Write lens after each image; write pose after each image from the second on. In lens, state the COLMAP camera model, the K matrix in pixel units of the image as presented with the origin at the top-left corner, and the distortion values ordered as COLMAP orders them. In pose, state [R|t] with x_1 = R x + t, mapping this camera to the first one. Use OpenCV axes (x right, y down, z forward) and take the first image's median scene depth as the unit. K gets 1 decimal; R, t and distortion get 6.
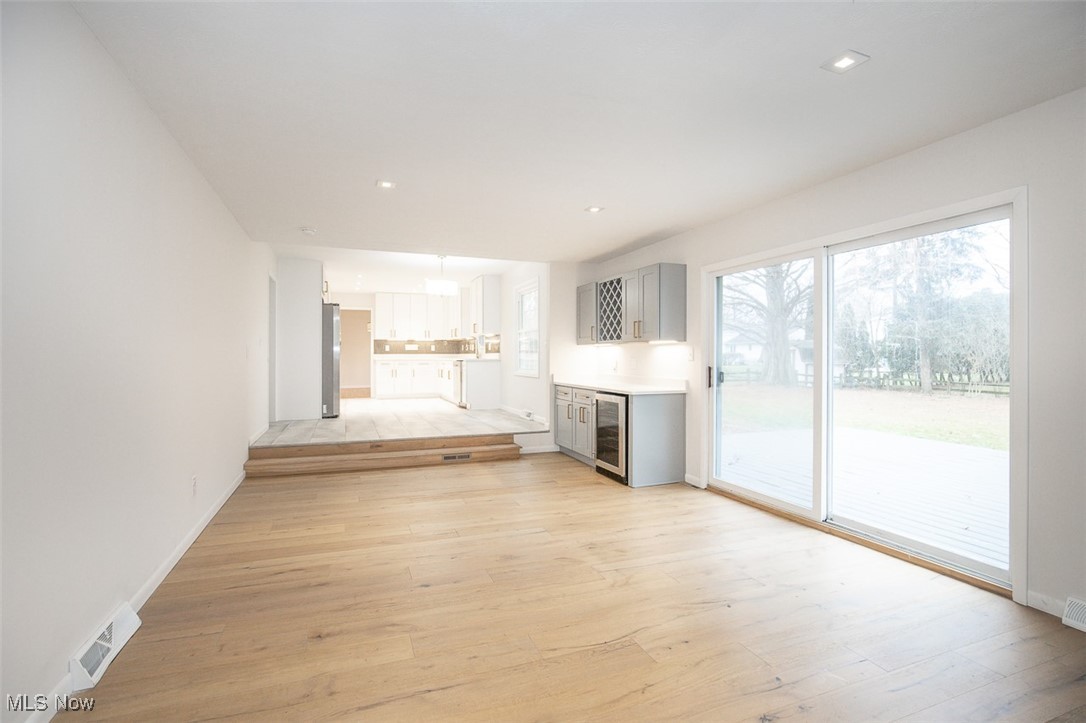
lens RADIAL K [[502.8, 0, 544.0], [0, 502.8, 357.3], [0, 0, 1]] dist [-0.003721, 0.000476]
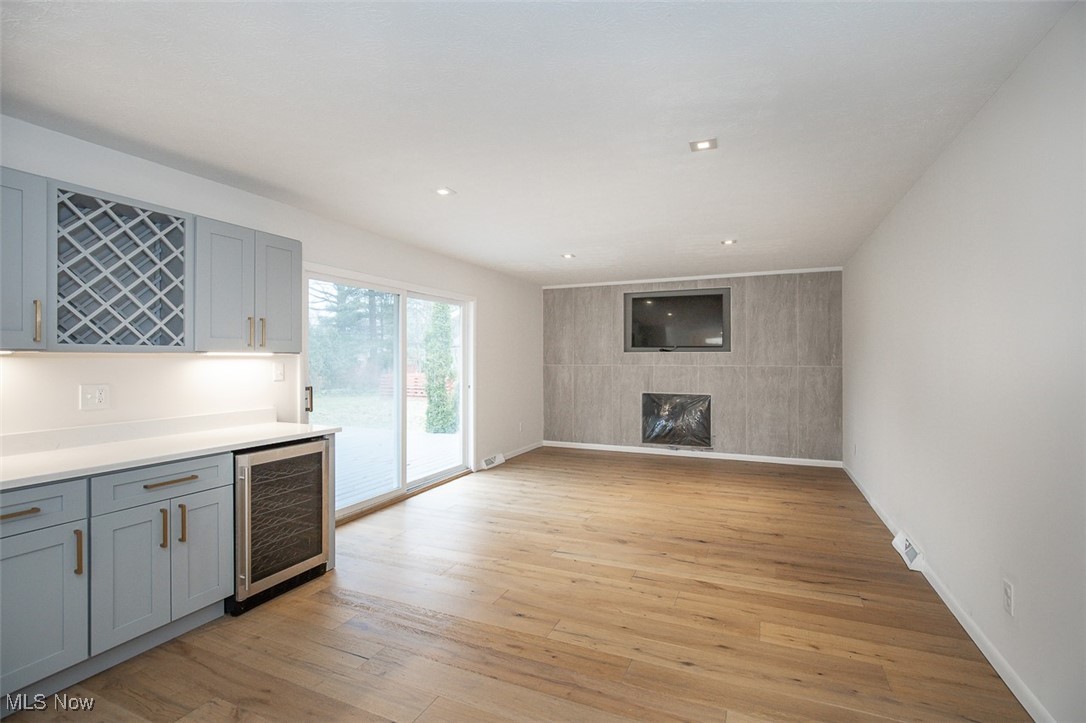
lens RADIAL K [[502.8, 0, 542.3], [0, 502.8, 362.6], [0, 0, 1]] dist [-0.003721, 0.000476]
pose [[-0.701973, -0.004961, 0.712186, -0.696115], [0.002602, 0.999951, 0.009530, -0.036372], [-0.712199, 0.008543, -0.701926, 1.746650]]
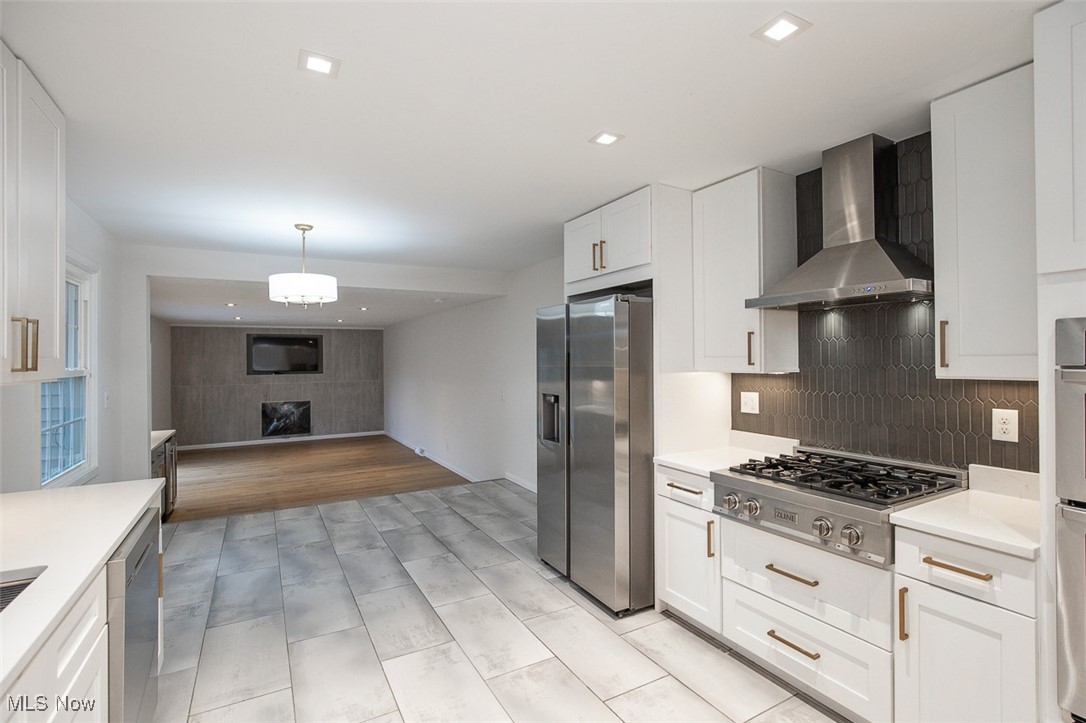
lens RADIAL K [[502.8, 0, 541.6], [0, 502.8, 353.3], [0, 0, 1]] dist [-0.003721, 0.000476]
pose [[-0.992321, 0.002814, -0.123655, -0.795268], [0.001855, 0.999967, 0.007874, -0.185115], [0.123673, 0.007584, -0.992294, 3.011077]]
